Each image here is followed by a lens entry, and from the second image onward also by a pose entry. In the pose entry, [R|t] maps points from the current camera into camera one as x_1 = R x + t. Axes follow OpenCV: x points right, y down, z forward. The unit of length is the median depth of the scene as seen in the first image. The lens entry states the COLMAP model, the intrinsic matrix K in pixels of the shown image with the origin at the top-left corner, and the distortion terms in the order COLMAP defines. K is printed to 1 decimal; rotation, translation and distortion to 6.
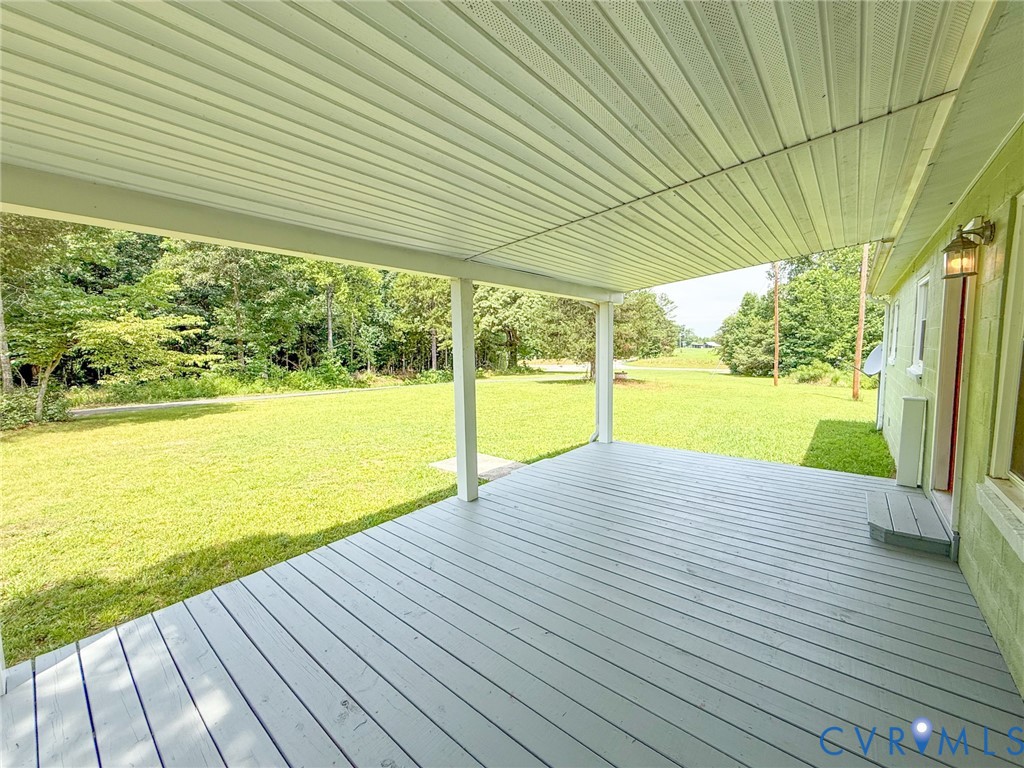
lens RADIAL K [[409.6, 0, 510.3], [0, 409.6, 381.9], [0, 0, 1]] dist [-0.001022, -0.000042]
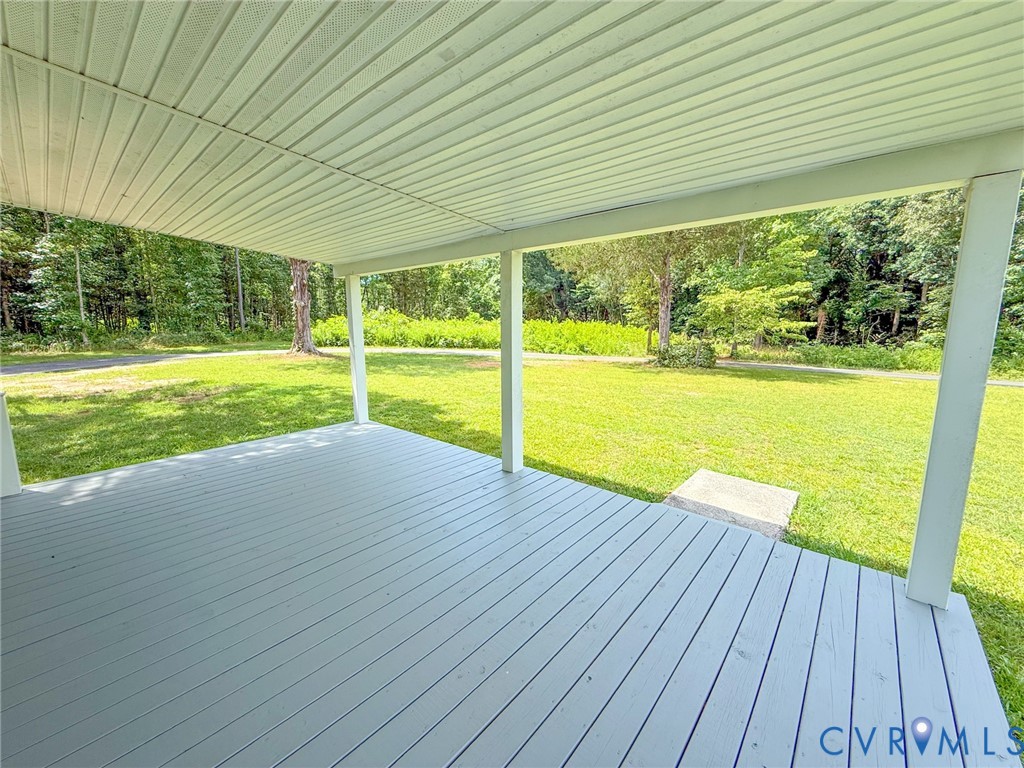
lens RADIAL K [[401.2, 0, 526.6], [0, 401.2, 382.2], [0, 0, 1]] dist [-0.000830, -0.000062]
pose [[-0.010052, 0.168198, -0.985702, 0.223047], [-0.079274, 0.982515, 0.168463, -0.029139], [0.996802, 0.079834, 0.003458, 0.261980]]
